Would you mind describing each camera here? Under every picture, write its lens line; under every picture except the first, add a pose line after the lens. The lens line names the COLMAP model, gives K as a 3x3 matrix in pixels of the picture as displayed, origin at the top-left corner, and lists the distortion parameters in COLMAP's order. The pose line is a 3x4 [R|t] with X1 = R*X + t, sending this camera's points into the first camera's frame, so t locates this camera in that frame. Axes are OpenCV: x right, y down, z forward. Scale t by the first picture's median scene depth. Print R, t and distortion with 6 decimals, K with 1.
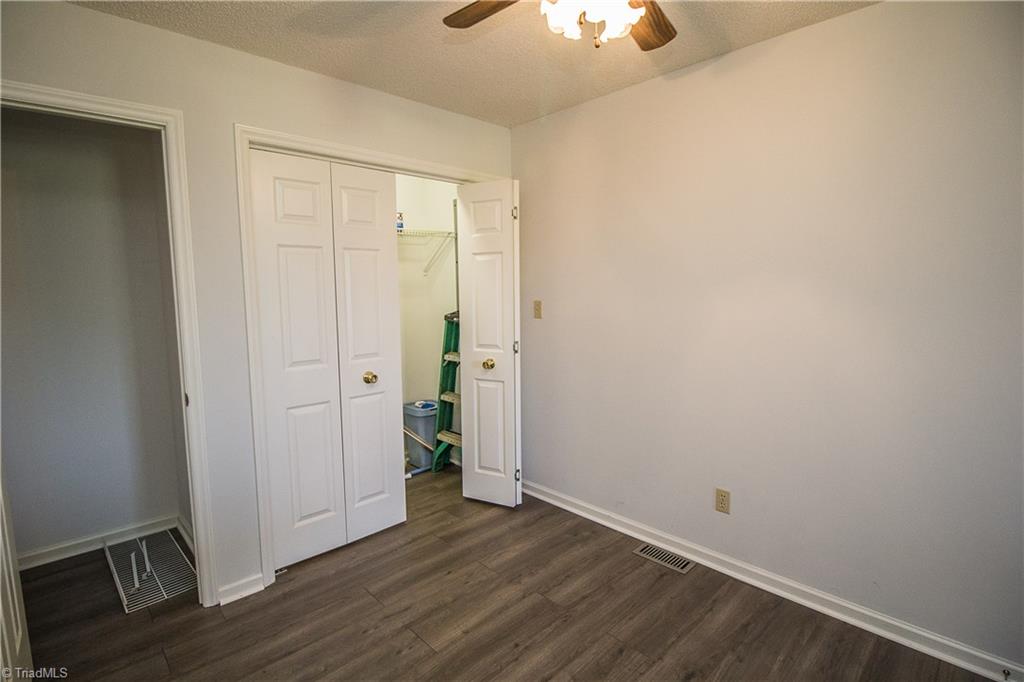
lens RADIAL K [[473.8, 0, 508.3], [0, 473.8, 340.4], [0, 0, 1]] dist [-0.010493, -0.002530]
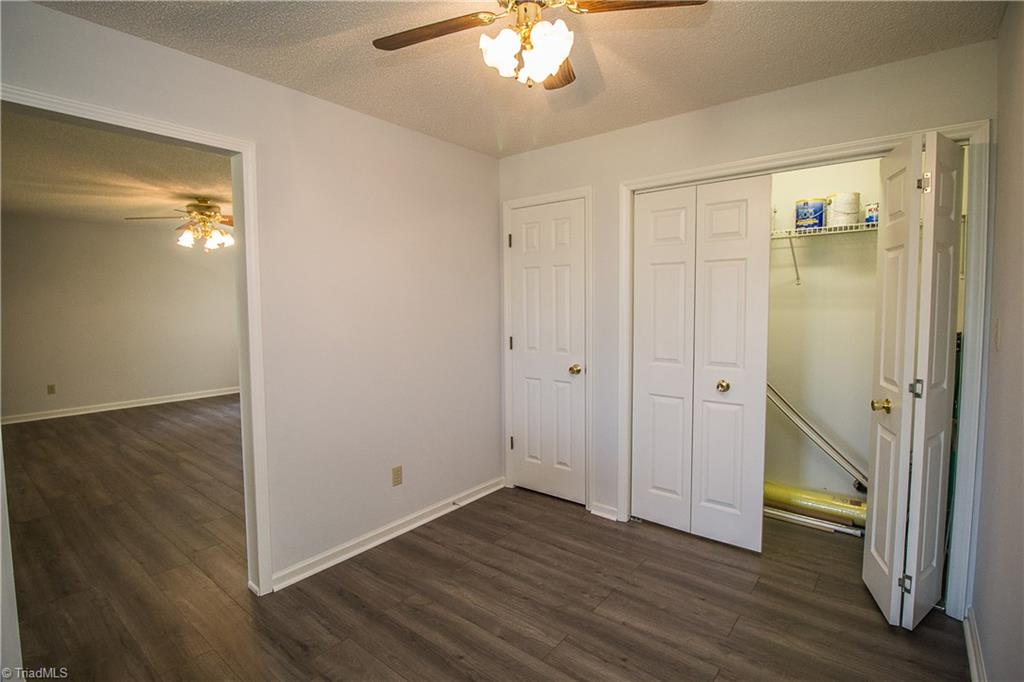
lens RADIAL K [[473.8, 0, 505.5], [0, 473.8, 335.8], [0, 0, 1]] dist [-0.010493, -0.002530]
pose [[0.147393, 0.083936, -0.985510, 0.707385], [-0.092478, 0.993197, 0.070760, -0.064007], [0.984745, 0.080708, 0.154152, 0.423518]]
